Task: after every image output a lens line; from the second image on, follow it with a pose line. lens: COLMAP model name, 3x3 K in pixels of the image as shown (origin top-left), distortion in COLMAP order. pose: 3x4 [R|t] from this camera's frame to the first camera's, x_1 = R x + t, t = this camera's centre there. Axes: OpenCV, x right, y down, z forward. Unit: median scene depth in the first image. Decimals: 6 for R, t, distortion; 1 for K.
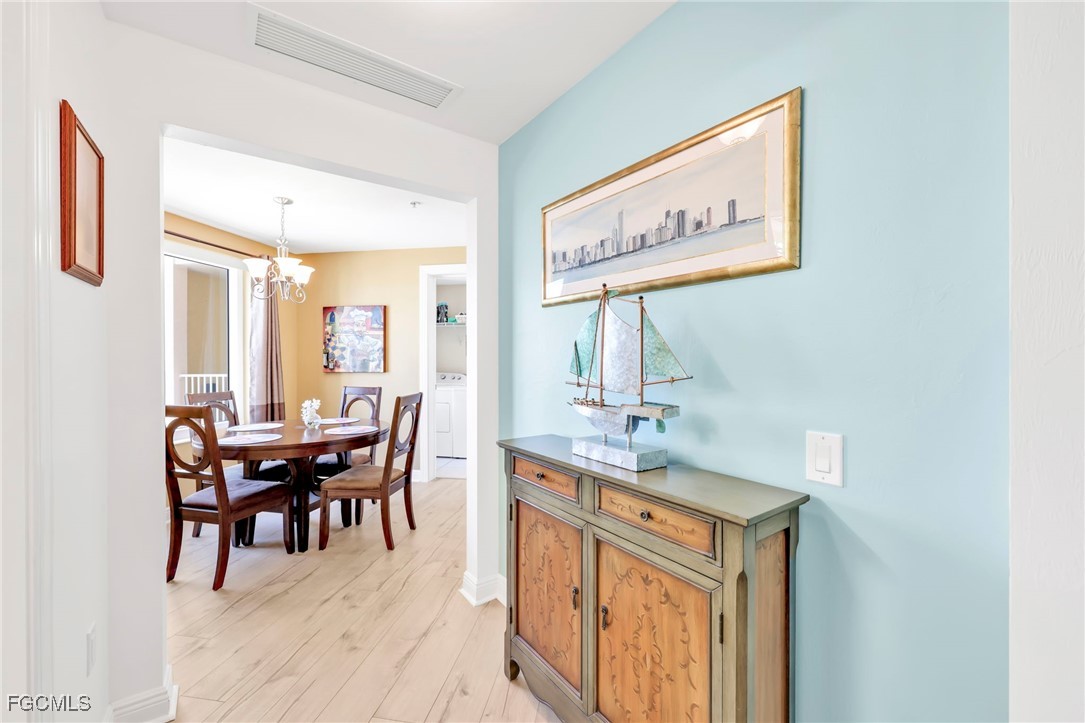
lens RADIAL K [[440.2, 0, 556.6], [0, 440.2, 359.3], [0, 0, 1]] dist [-0.002021, 0.000358]
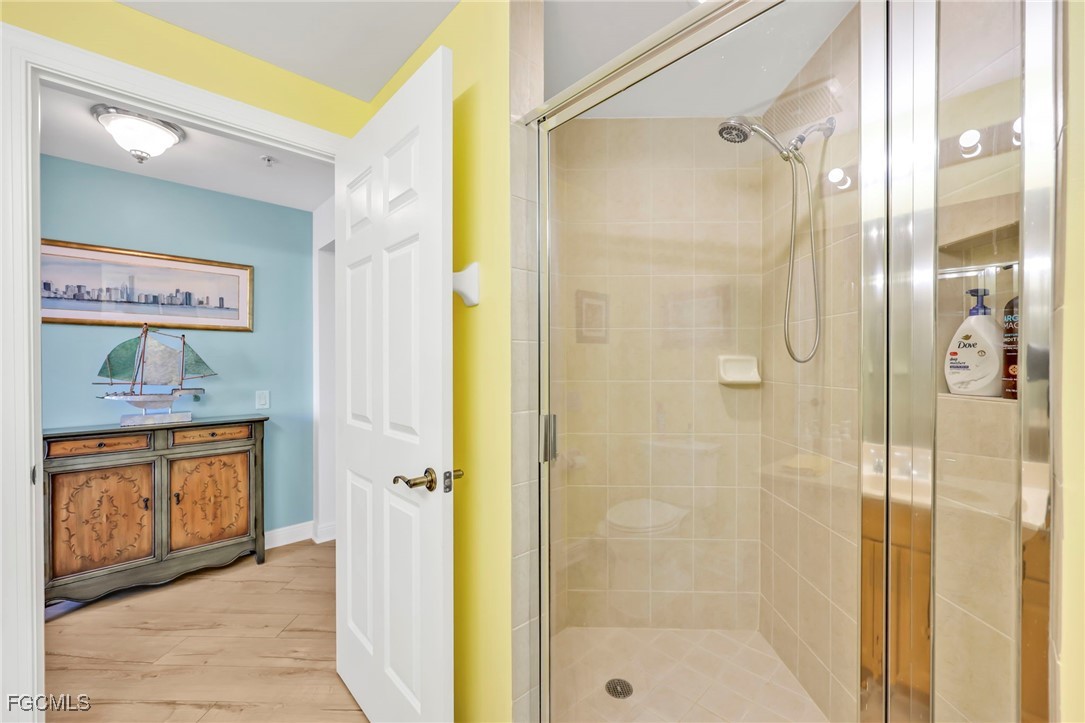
lens RADIAL K [[440.2, 0, 531.6], [0, 440.2, 360.2], [0, 0, 1]] dist [-0.002021, 0.000358]
pose [[-0.120103, 0.004865, 0.992749, -1.881801], [0.006879, 0.999968, -0.004068, -0.008699], [-0.992738, 0.006340, -0.120133, -0.308543]]
